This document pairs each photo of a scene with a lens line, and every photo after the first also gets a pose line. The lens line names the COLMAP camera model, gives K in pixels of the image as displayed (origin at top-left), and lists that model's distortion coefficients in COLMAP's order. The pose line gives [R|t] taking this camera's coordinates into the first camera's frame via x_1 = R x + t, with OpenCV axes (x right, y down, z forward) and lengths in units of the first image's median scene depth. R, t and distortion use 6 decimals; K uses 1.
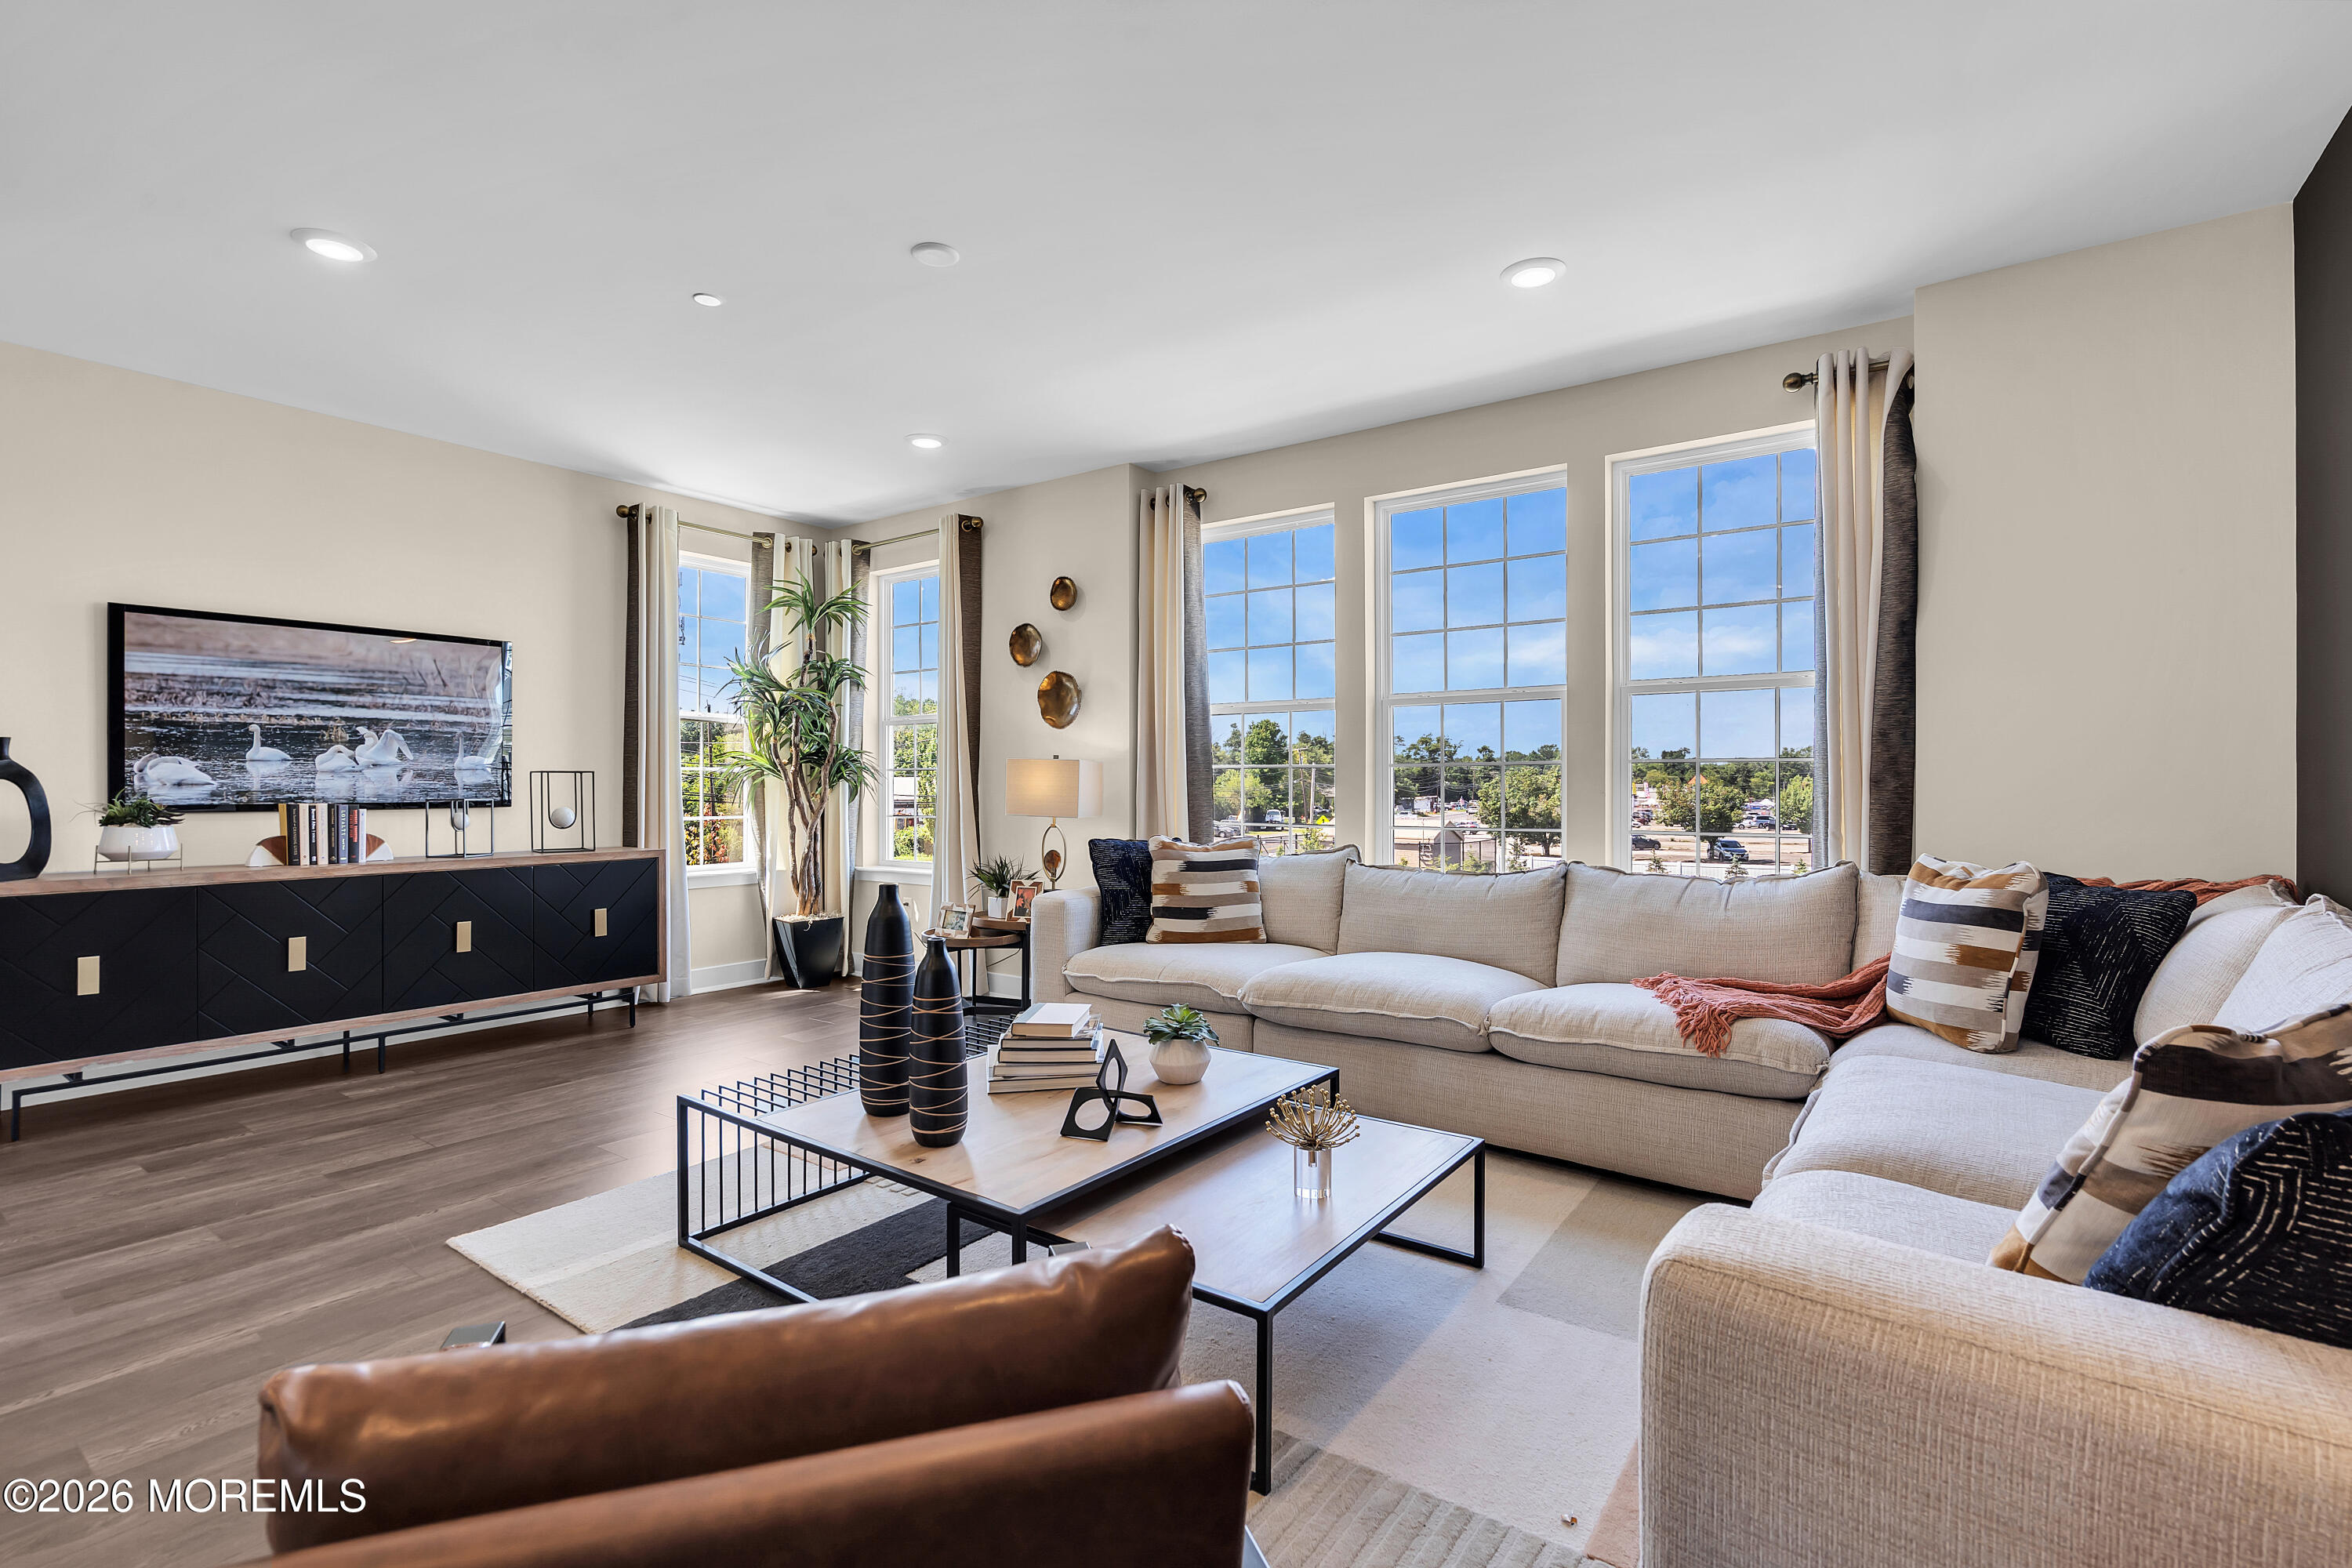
lens RADIAL K [[1072.4, 0, 1180.2], [0, 1072.4, 780.1], [0, 0, 1]] dist [-0.006251, 0.003281]
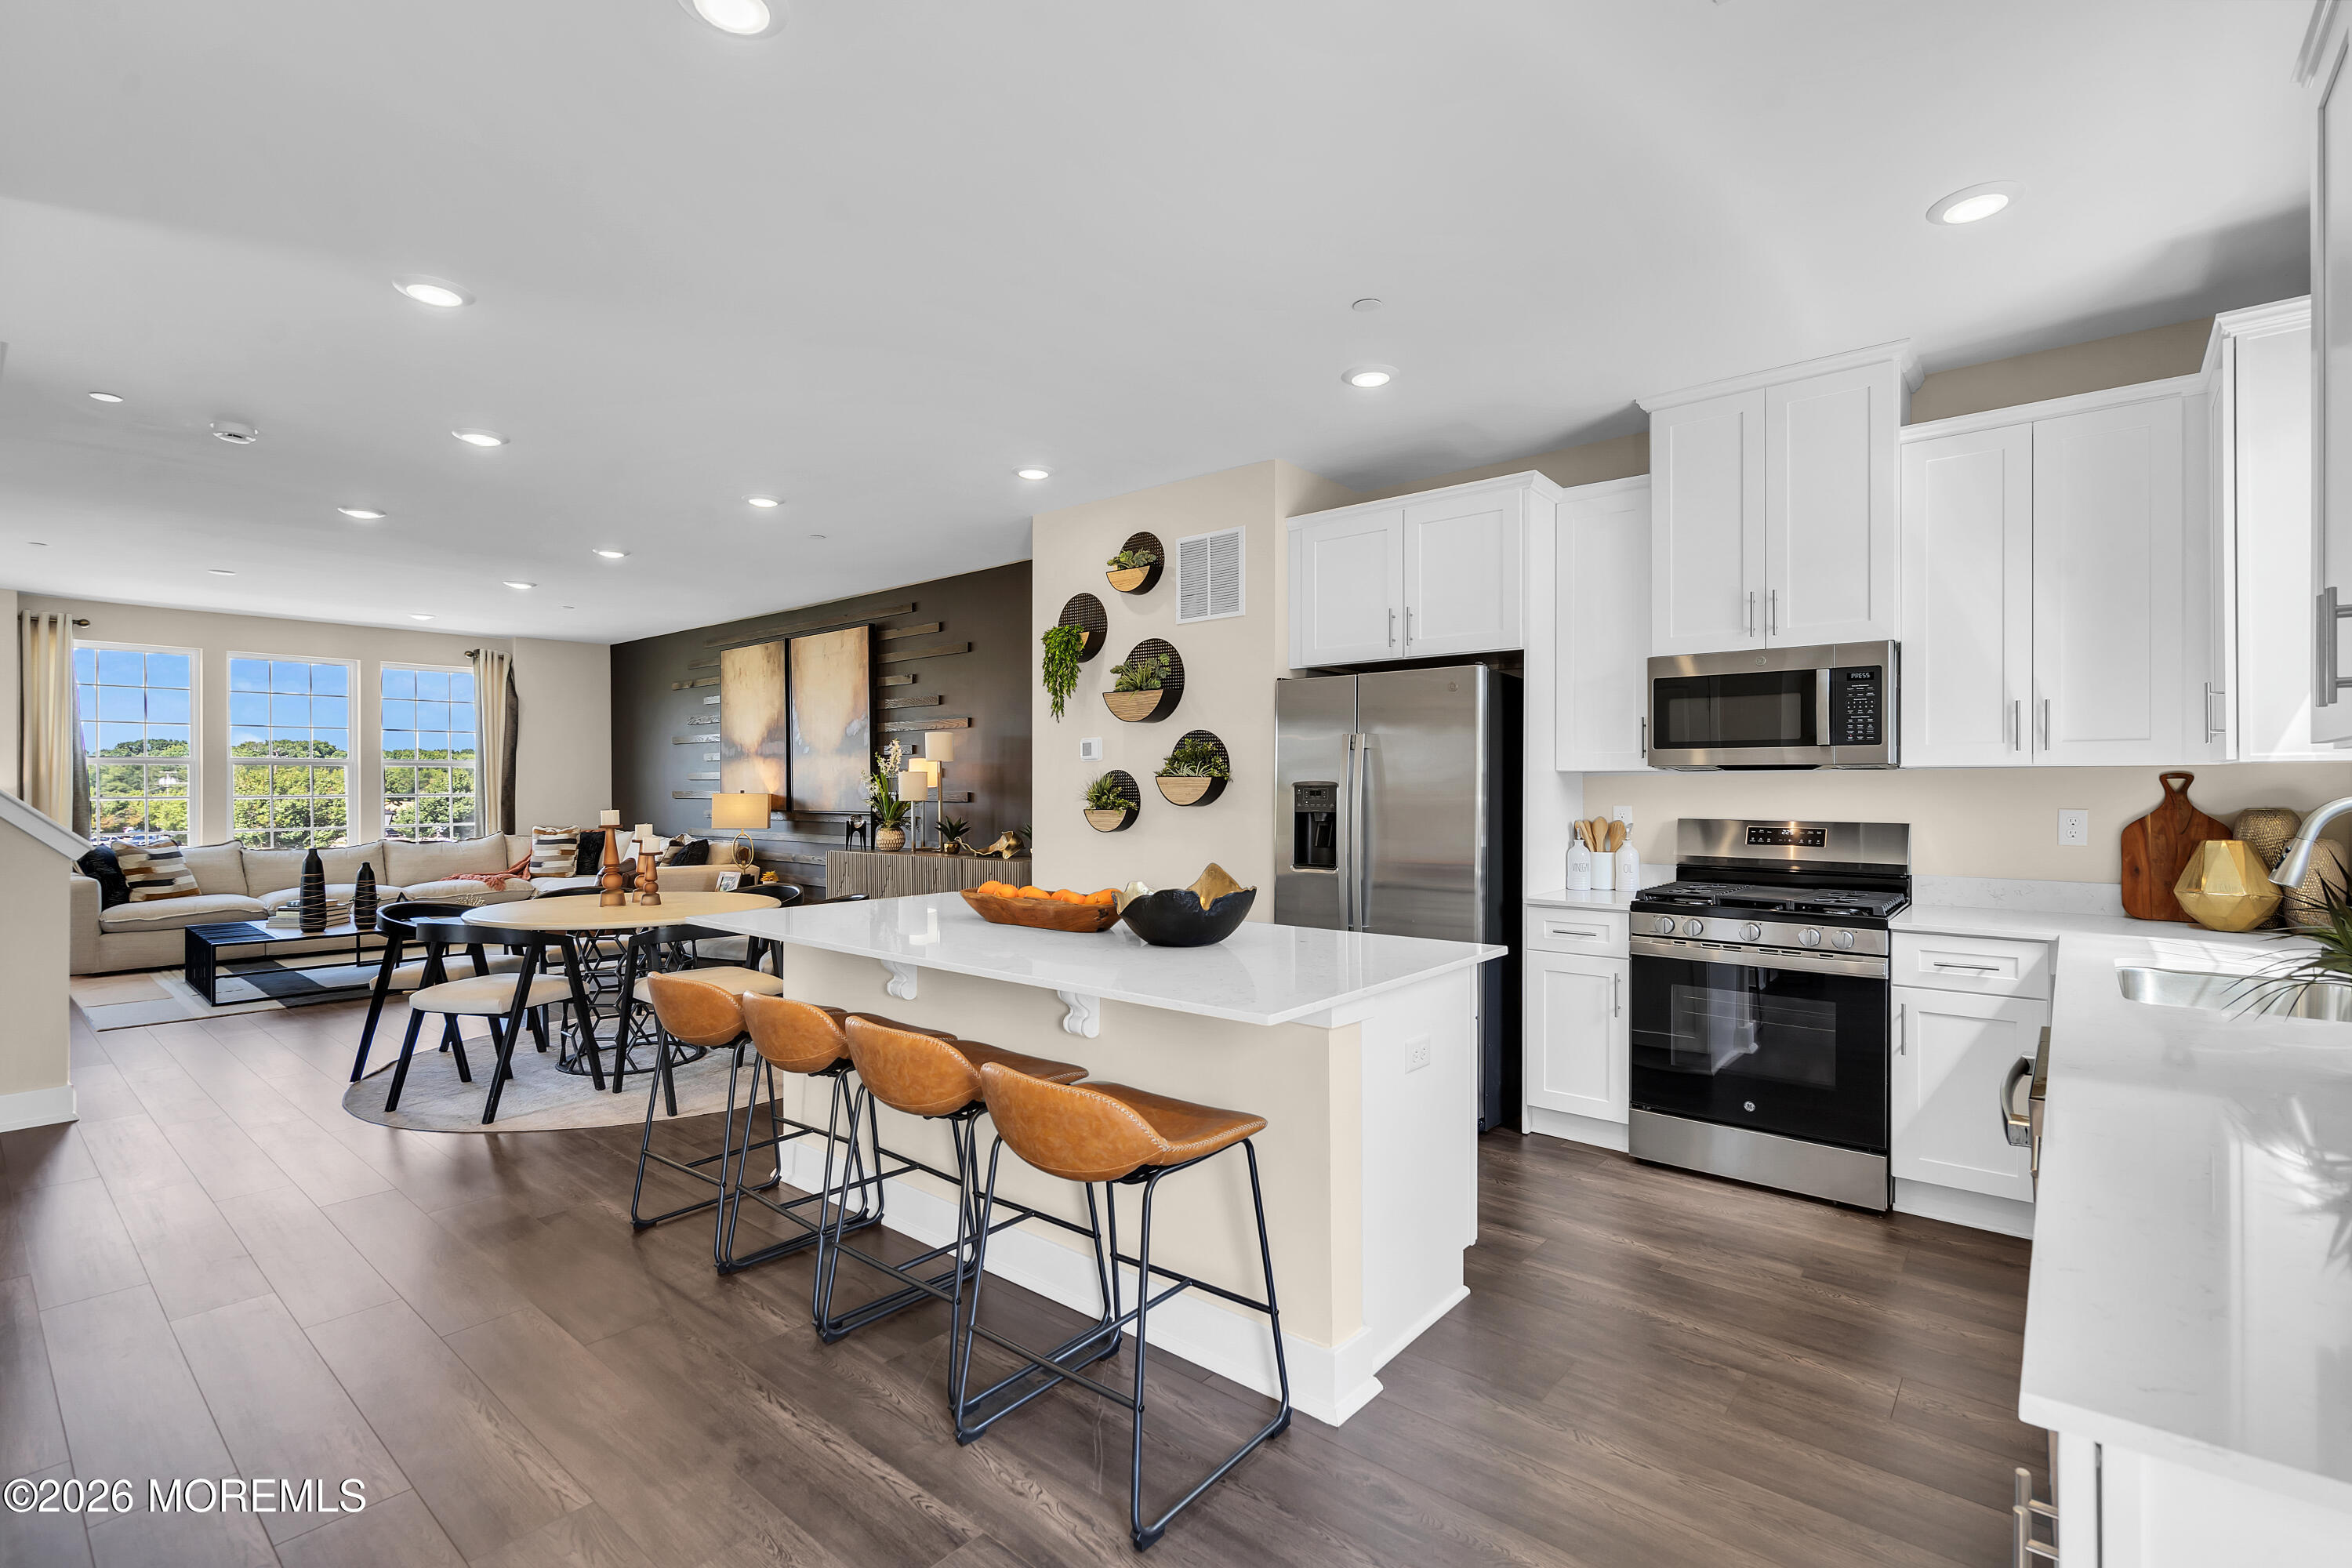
lens RADIAL K [[1072.4, 0, 1188.6], [0, 1072.4, 784.6], [0, 0, 1]] dist [-0.006251, 0.003281]
pose [[0.073568, 0.000770, 0.997290, -1.593417], [-0.000507, 1.000000, -0.000735, -0.036452], [-0.997290, -0.000452, 0.073568, -0.803790]]
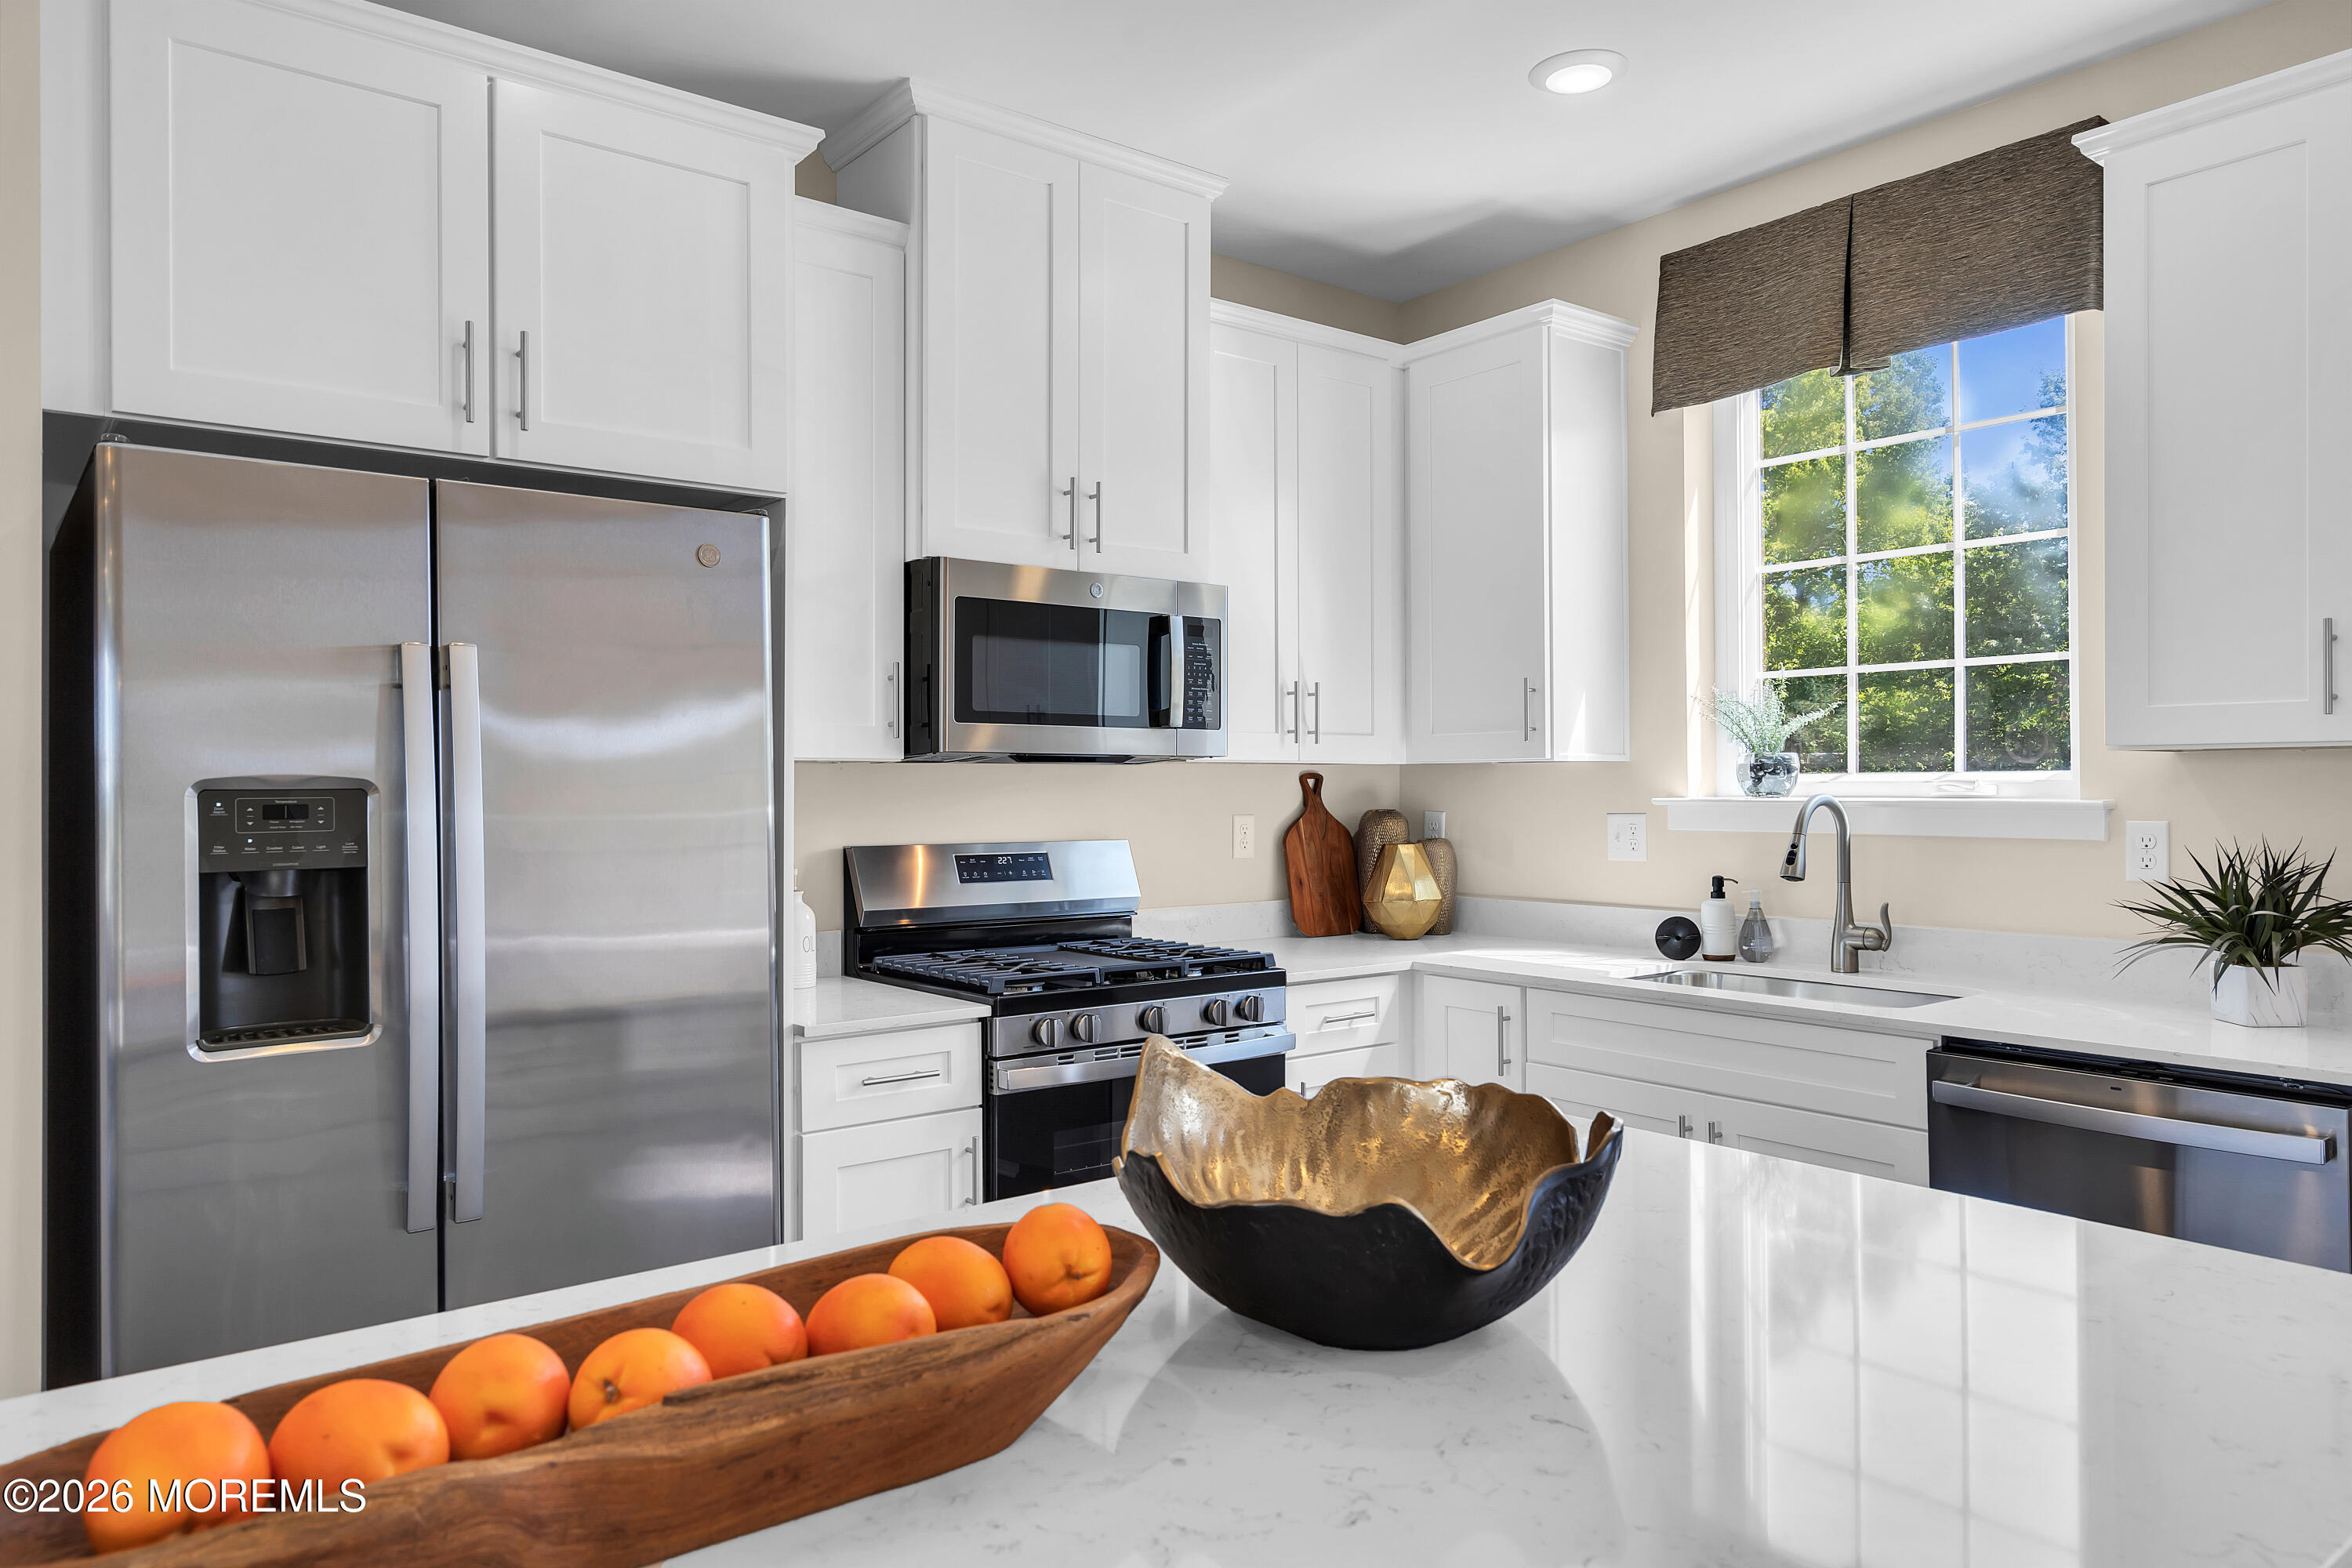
lens RADIAL K [[1541.2, 0, 1183.3], [0, 1541.2, 772.2], [0, 0, 1]] dist [0.005723, 0.009728]
pose [[-0.959540, 0.007514, 0.281473, -1.006145], [0.004446, 0.999924, -0.011536, -0.034827], [-0.281538, -0.009817, -0.959500, -0.482154]]
